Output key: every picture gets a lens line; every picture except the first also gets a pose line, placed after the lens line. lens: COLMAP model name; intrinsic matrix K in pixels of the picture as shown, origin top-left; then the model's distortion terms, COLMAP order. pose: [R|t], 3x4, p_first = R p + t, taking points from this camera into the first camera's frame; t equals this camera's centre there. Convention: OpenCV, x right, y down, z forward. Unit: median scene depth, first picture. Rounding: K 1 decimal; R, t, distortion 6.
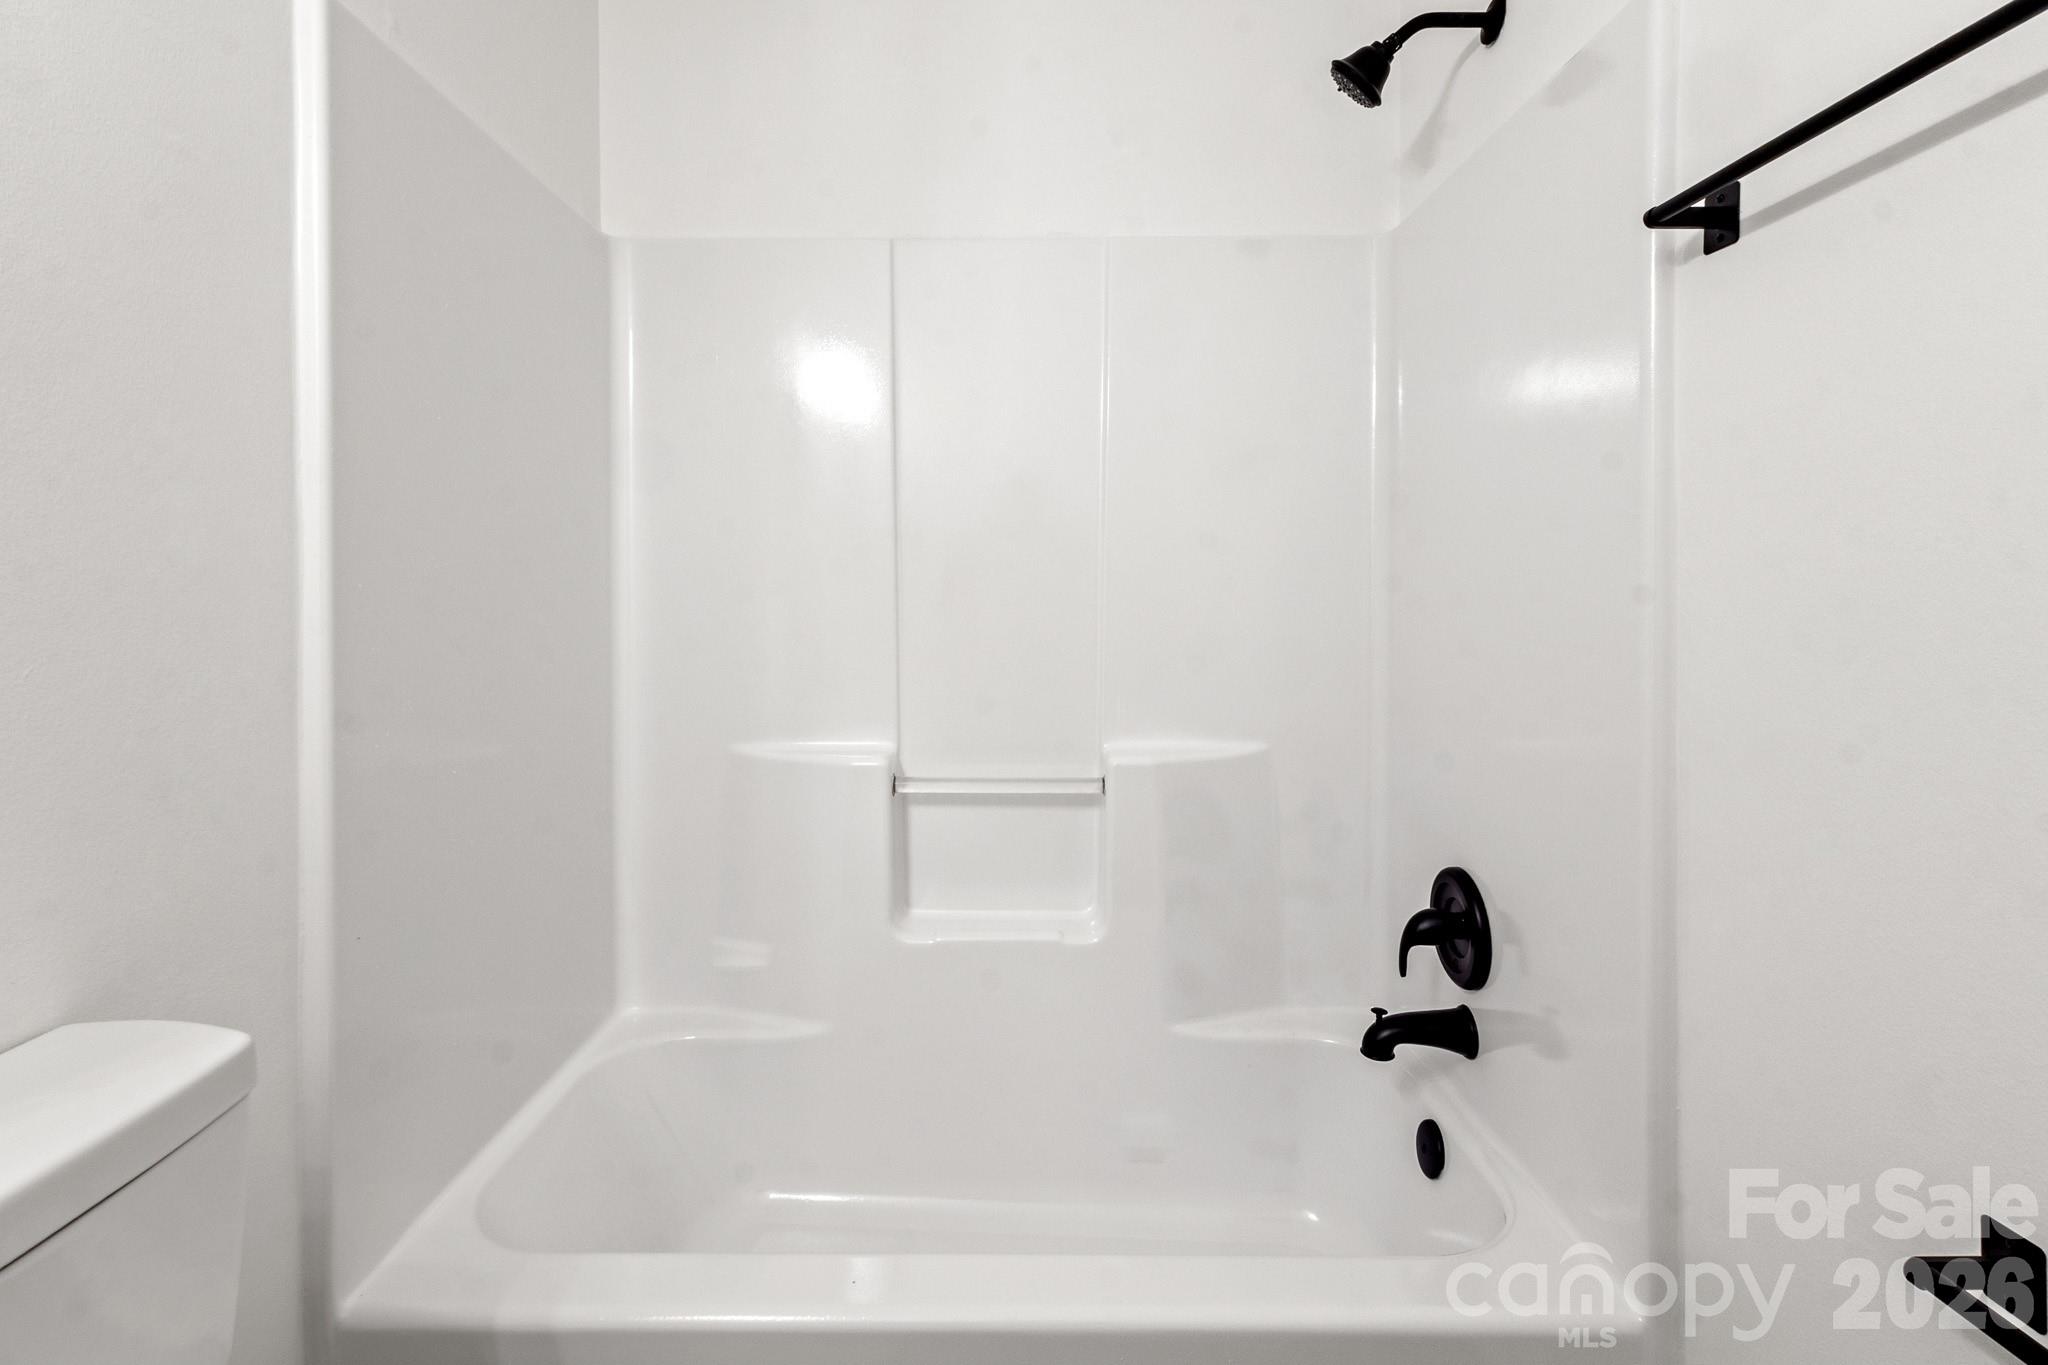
lens RADIAL K [[942.6, 0, 1017.0], [0, 942.6, 604.6], [0, 0, 1]] dist [-0.026948, -0.000028]
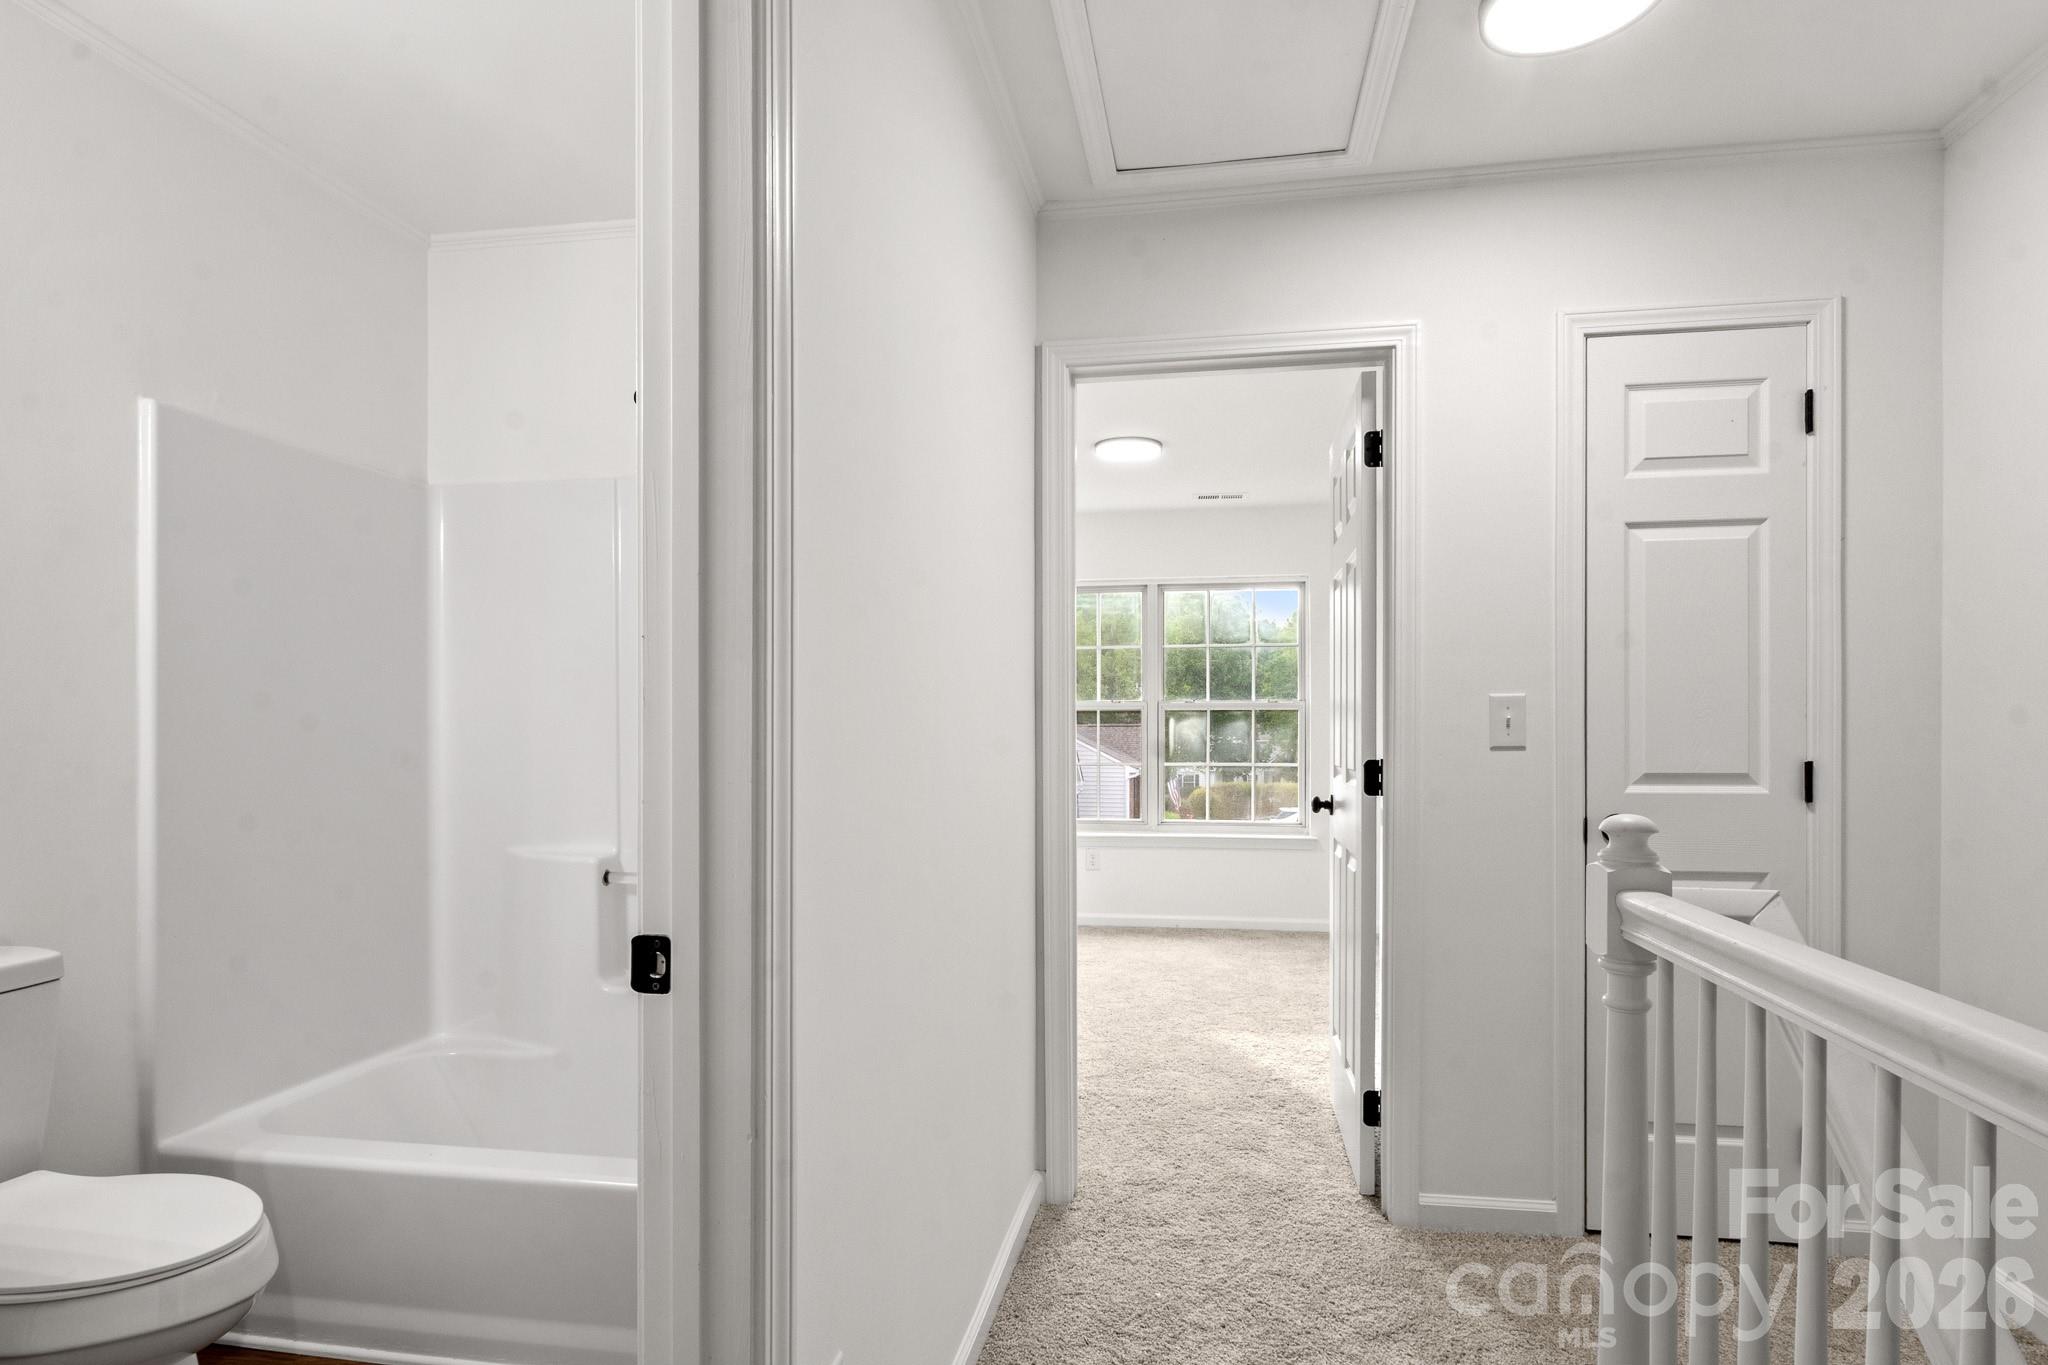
lens RADIAL K [[1087.3, 0, 1025.6], [0, 1087.3, 724.9], [0, 0, 1]] dist [-0.001365, -0.000194]
pose [[0.983138, -0.003788, -0.182827, 0.767337], [0.004217, 0.999989, 0.001958, -0.034014], [0.182818, -0.002696, 0.983143, -0.459244]]
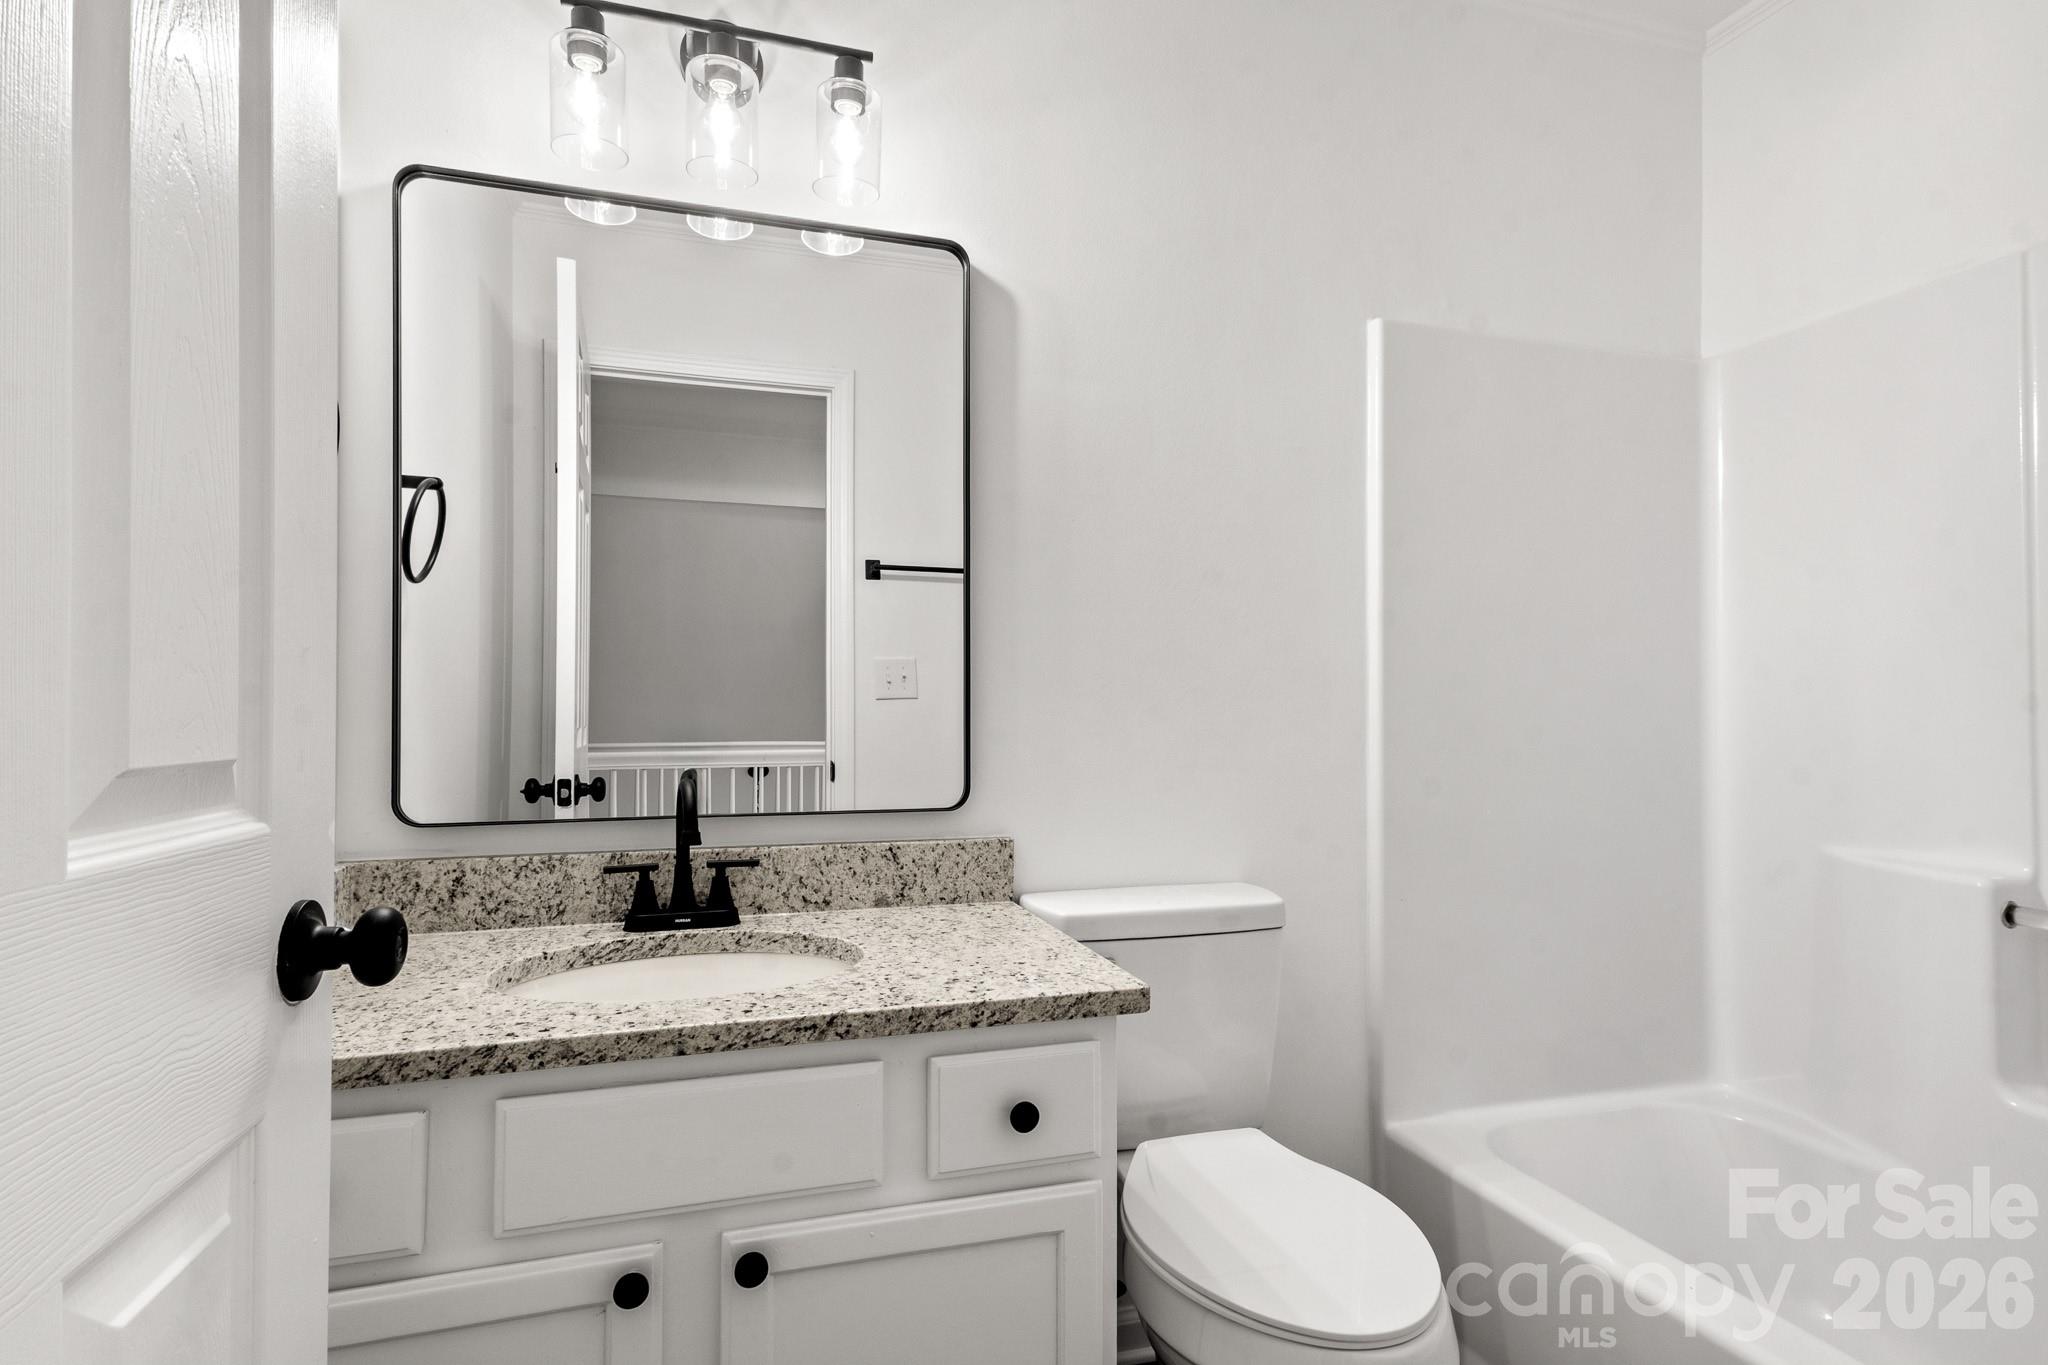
lens RADIAL K [[1040.9, 0, 973.7], [0, 1040.9, 714.0], [0, 0, 1]] dist [0.011860, -0.000809]
pose [[0.270927, -0.008383, -0.962563, 0.506676], [0.003505, 0.999964, -0.007723, 0.019530], [0.962594, -0.001282, 0.270946, -0.136495]]
